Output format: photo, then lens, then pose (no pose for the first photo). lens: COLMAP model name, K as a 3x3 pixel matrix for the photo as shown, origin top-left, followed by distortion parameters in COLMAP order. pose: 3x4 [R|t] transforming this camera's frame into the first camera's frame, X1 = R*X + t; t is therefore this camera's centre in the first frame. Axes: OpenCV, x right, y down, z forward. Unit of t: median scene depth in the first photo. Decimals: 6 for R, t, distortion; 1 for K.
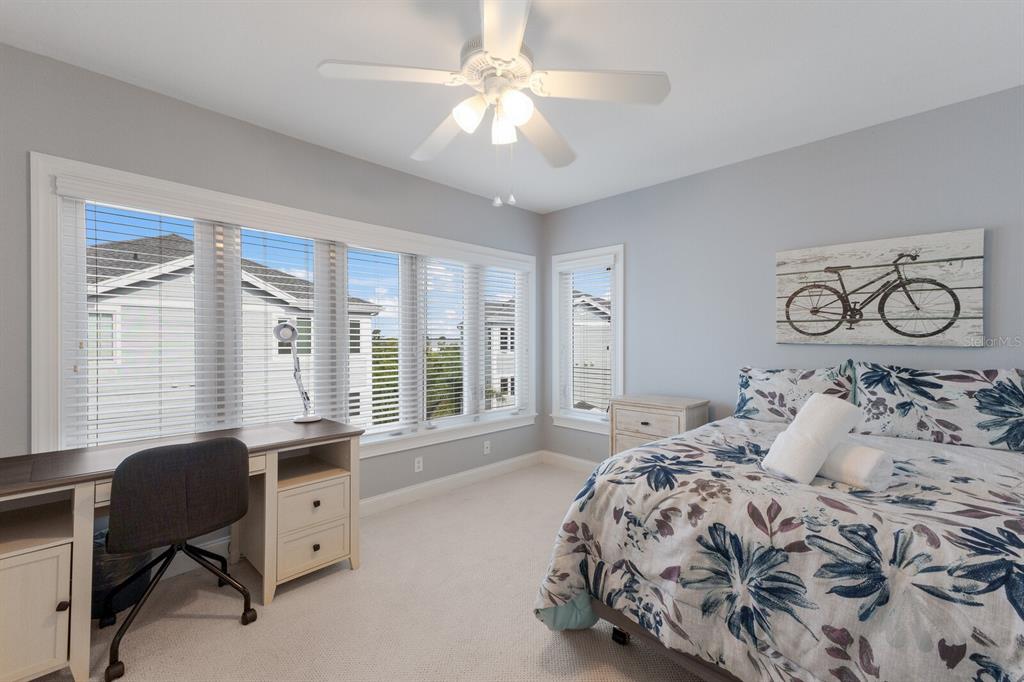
lens RADIAL K [[436.6, 0, 509.3], [0, 436.6, 337.8], [0, 0, 1]] dist [0.003695, 0.000615]
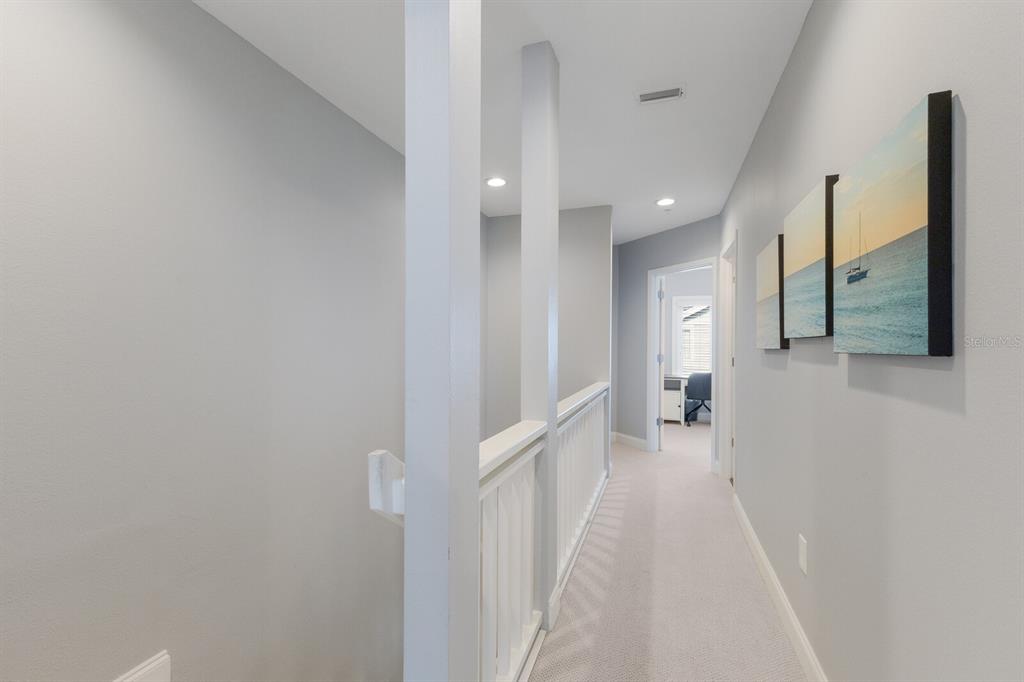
lens RADIAL K [[436.6, 0, 509.3], [0, 436.6, 337.8], [0, 0, 1]] dist [0.003695, 0.000615]
pose [[0.419369, -0.003907, -0.907808, 1.957101], [-0.003075, 0.999979, -0.005724, -0.020198], [0.907811, 0.005192, 0.419348, -2.077102]]
